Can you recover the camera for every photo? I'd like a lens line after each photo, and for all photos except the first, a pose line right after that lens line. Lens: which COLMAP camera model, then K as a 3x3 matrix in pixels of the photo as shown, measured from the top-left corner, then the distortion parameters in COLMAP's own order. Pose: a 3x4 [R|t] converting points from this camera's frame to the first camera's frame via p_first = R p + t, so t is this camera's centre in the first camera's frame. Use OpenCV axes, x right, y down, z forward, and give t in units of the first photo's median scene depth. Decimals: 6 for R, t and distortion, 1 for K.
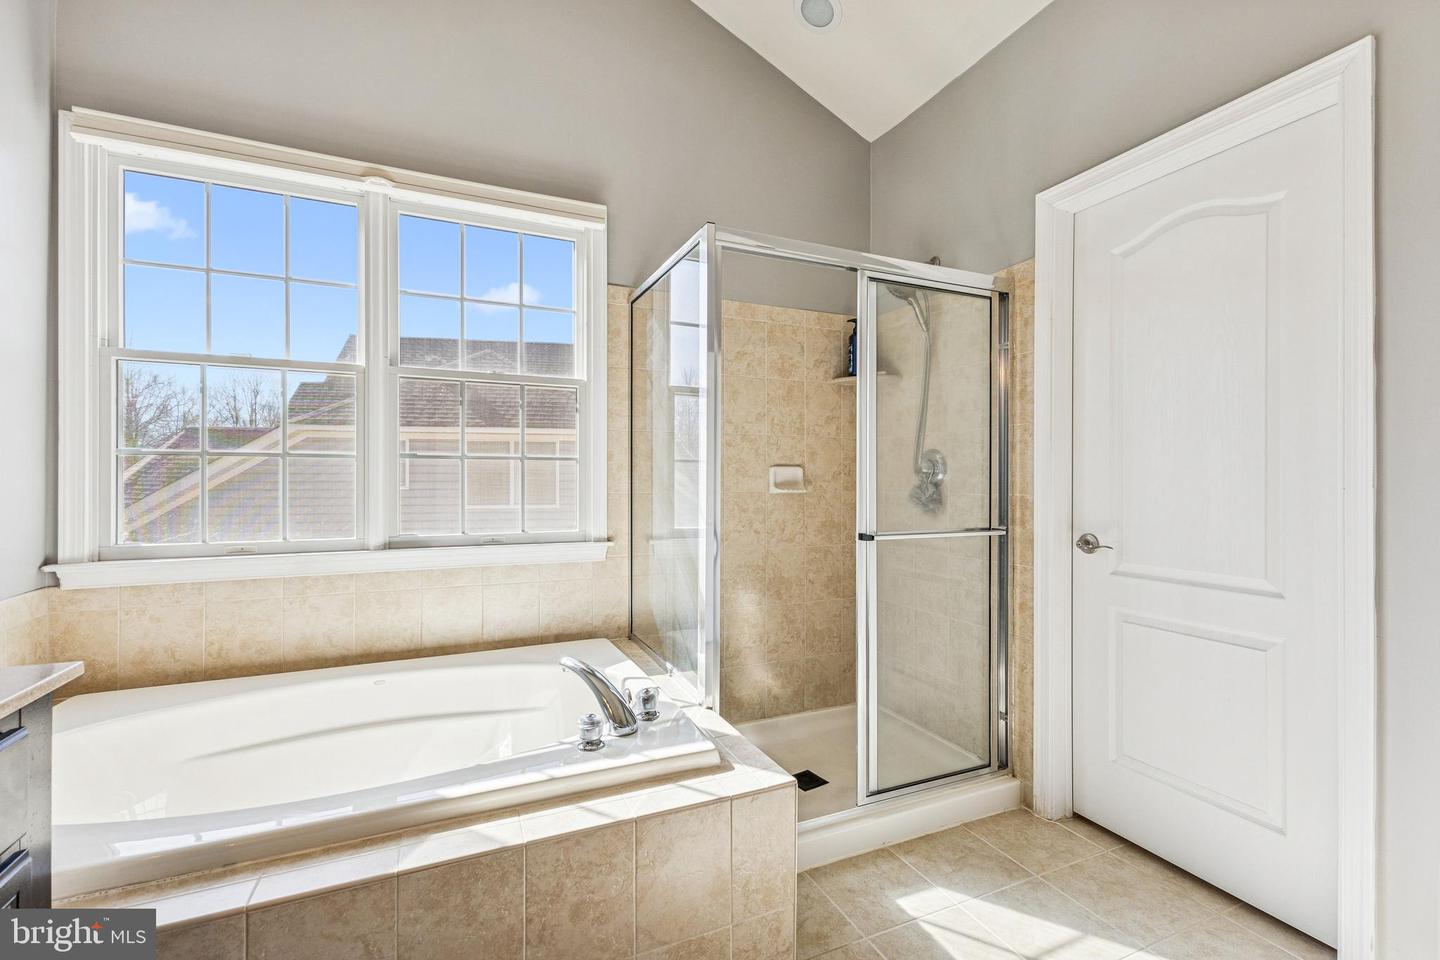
lens RADIAL K [[623.1, 0, 721.1], [0, 623.1, 479.0], [0, 0, 1]] dist [0.005111, 0.000084]
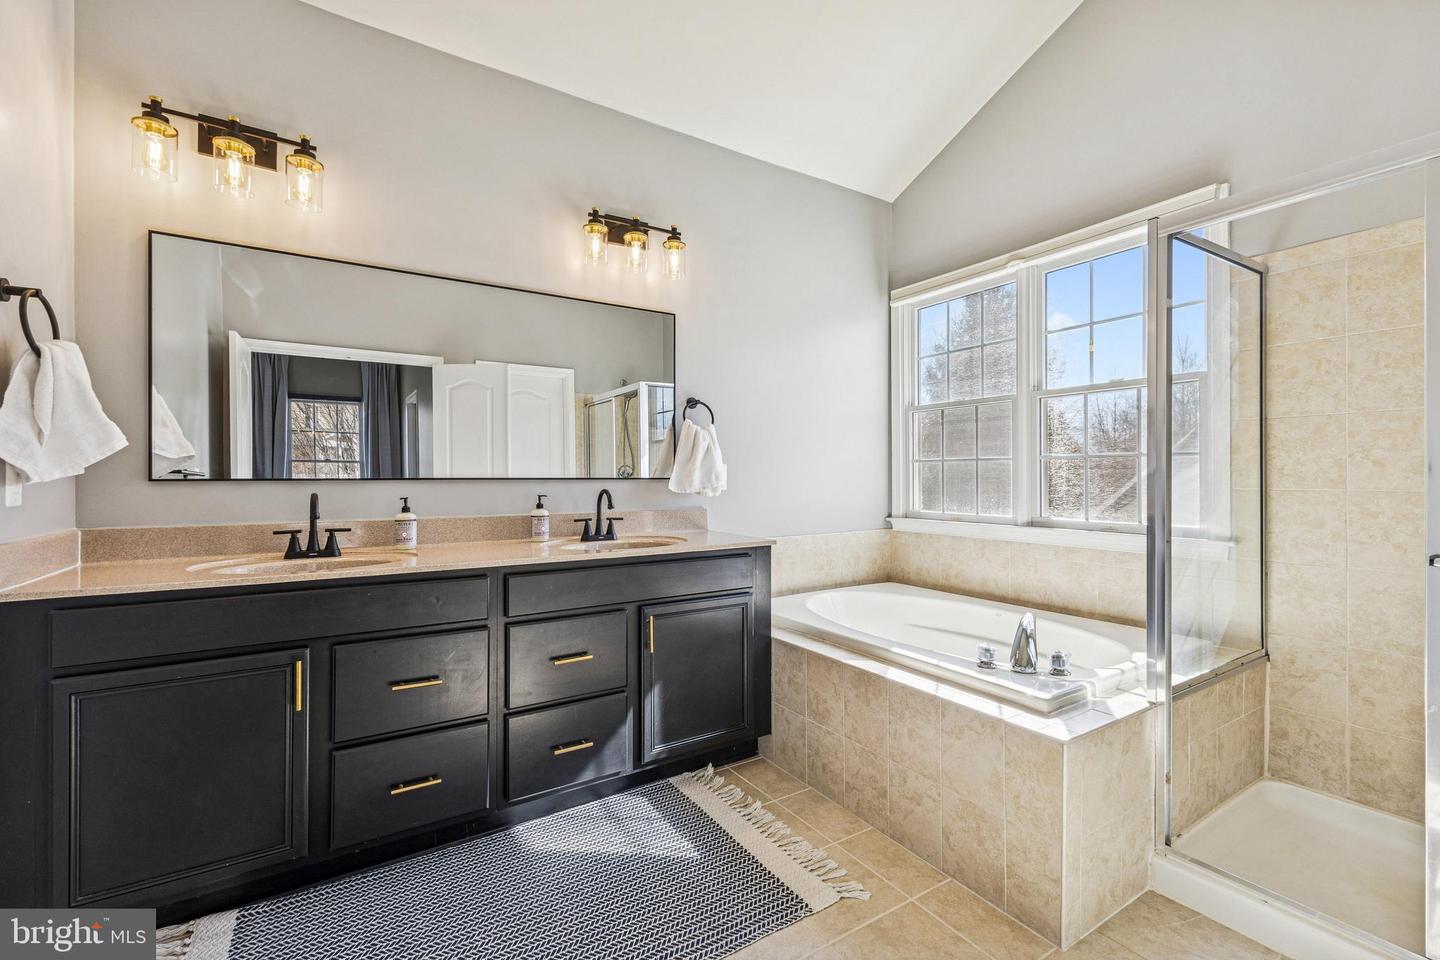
lens RADIAL K [[623.1, 0, 719.2], [0, 623.1, 478.8], [0, 0, 1]] dist [0.005111, 0.000084]
pose [[0.130418, 0.001963, -0.991457, 0.865458], [0.005137, 0.999983, 0.002656, 0.001544], [0.991446, -0.005440, 0.130406, 0.178257]]
